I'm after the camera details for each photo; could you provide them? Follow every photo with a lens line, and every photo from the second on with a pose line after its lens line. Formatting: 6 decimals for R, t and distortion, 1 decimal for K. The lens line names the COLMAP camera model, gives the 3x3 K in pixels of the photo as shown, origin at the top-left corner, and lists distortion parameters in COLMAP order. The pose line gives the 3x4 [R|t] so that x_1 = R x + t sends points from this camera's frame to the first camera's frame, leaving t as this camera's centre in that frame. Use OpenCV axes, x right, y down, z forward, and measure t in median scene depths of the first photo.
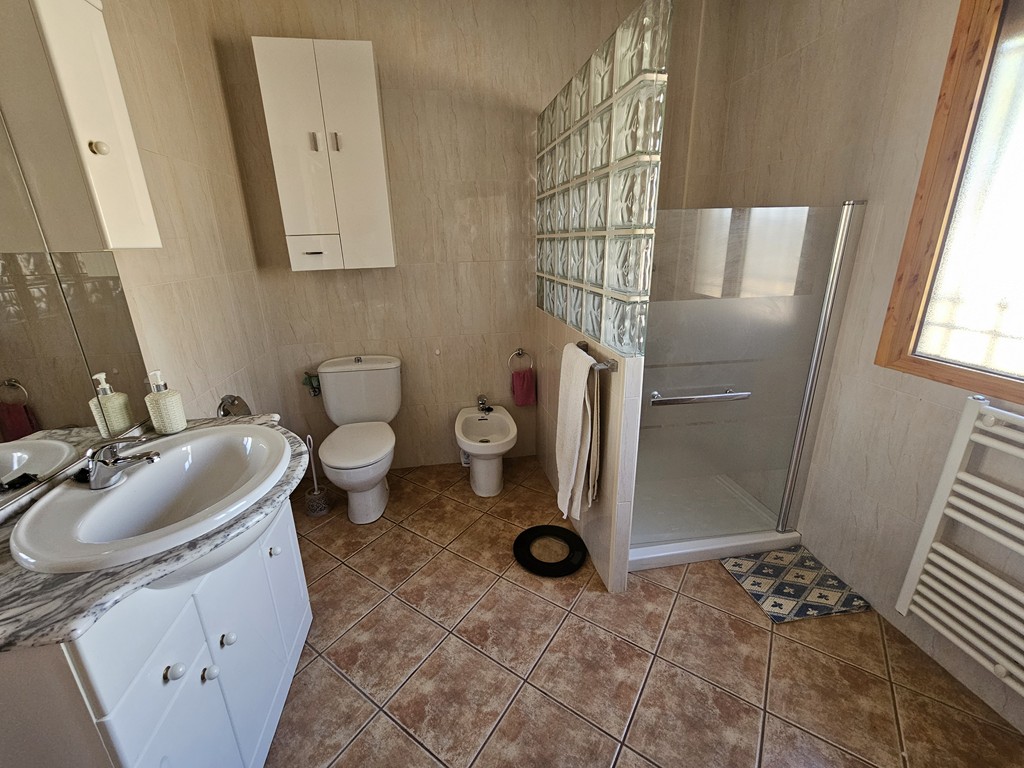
lens RADIAL K [[425.9, 0, 507.7], [0, 425.9, 372.2], [0, 0, 1]] dist [-0.001392, -0.000135]
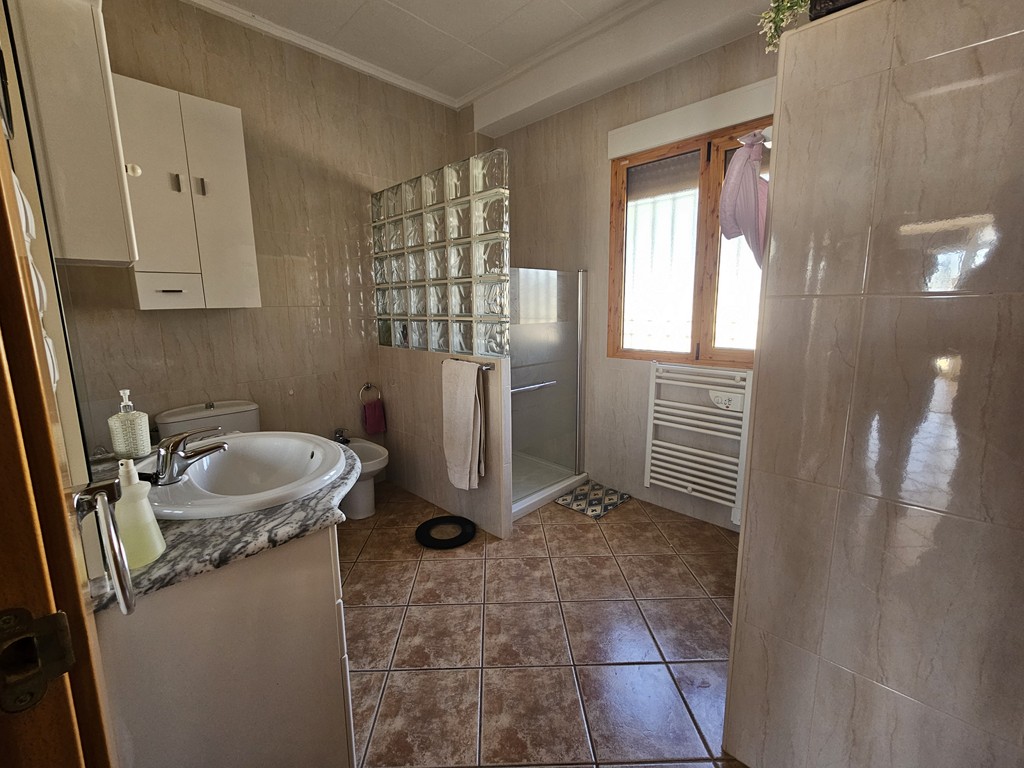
lens RADIAL K [[425.9, 0, 507.7], [0, 425.9, 372.2], [0, 0, 1]] dist [-0.001392, -0.000135]
pose [[0.802970, -0.078469, 0.590831, -0.507494], [0.171765, 0.979705, -0.103321, 0.145973], [-0.570732, 0.184448, 0.800152, -0.178721]]
